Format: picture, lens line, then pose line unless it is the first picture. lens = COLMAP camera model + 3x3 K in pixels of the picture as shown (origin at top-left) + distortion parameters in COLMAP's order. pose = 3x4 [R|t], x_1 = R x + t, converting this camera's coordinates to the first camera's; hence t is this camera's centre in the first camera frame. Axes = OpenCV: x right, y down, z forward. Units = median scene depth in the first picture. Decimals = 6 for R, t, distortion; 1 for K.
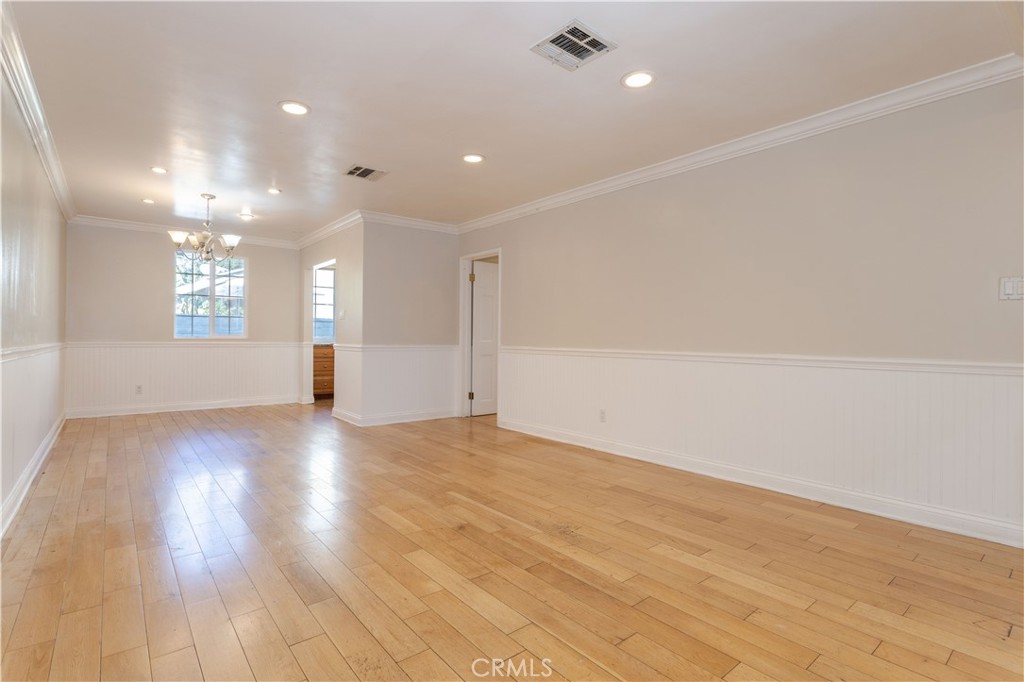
lens RADIAL K [[495.0, 0, 513.7], [0, 495.0, 337.5], [0, 0, 1]] dist [-0.010606, 0.002260]
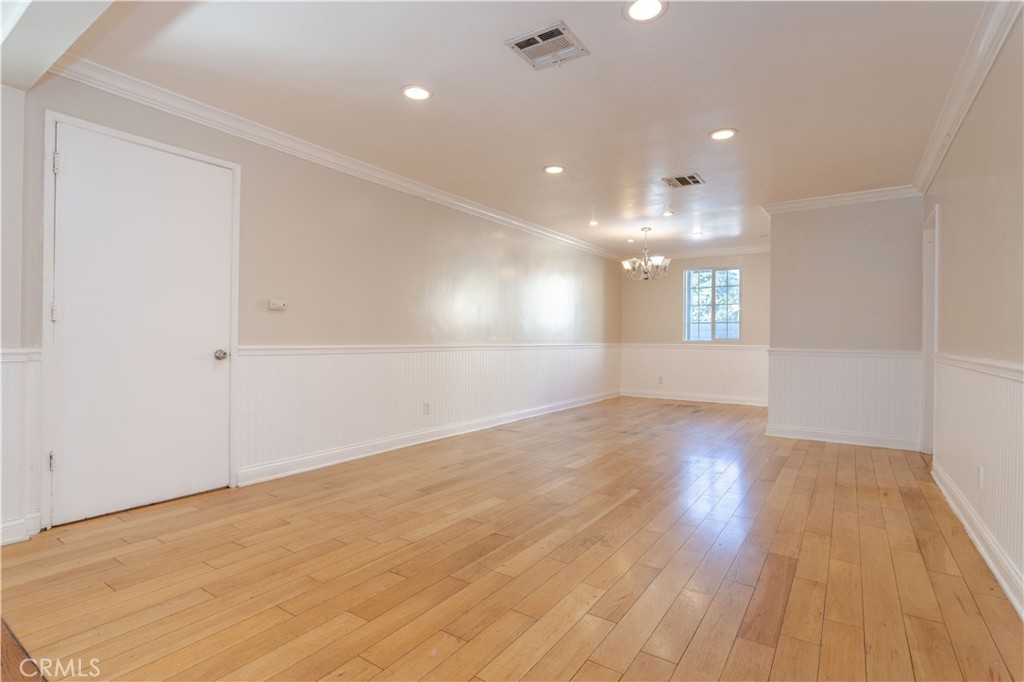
lens RADIAL K [[495.0, 0, 516.4], [0, 495.0, 338.6], [0, 0, 1]] dist [-0.010606, 0.002260]
pose [[0.287617, -0.005224, -0.957731, 0.989756], [-0.004136, 0.999969, -0.006696, 0.013237], [0.957737, 0.005888, 0.287586, 0.602964]]
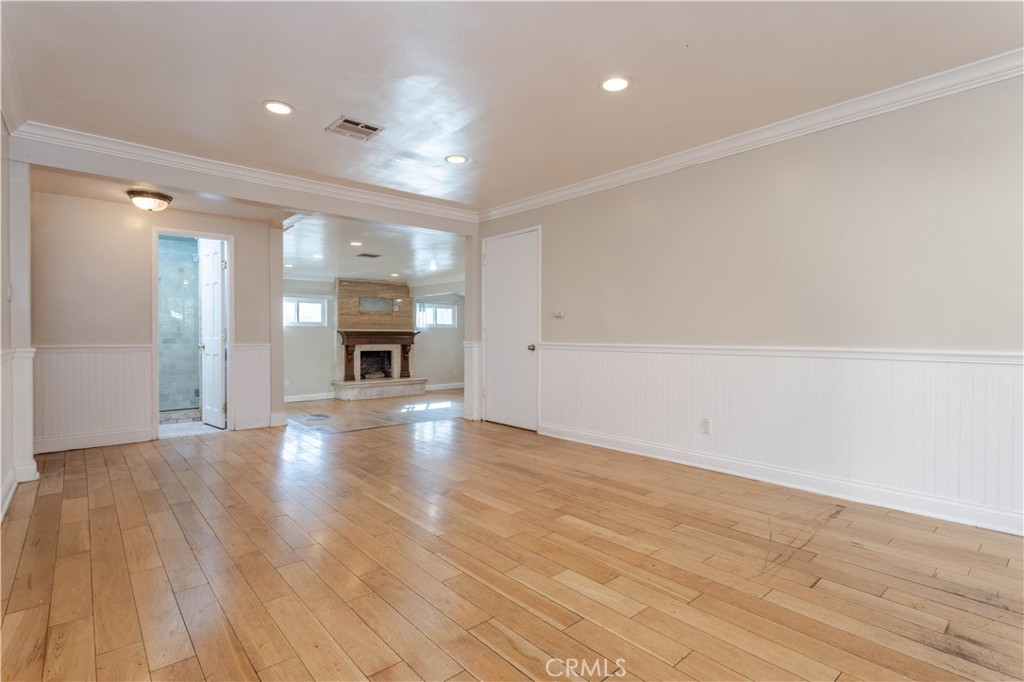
lens RADIAL K [[495.0, 0, 509.8], [0, 495.0, 339.1], [0, 0, 1]] dist [-0.010606, 0.002260]
pose [[-0.999383, -0.010704, -0.033464, -0.266858], [-0.010917, 0.999921, 0.006174, 0.003457], [0.033396, 0.006536, -0.999421, 2.269627]]
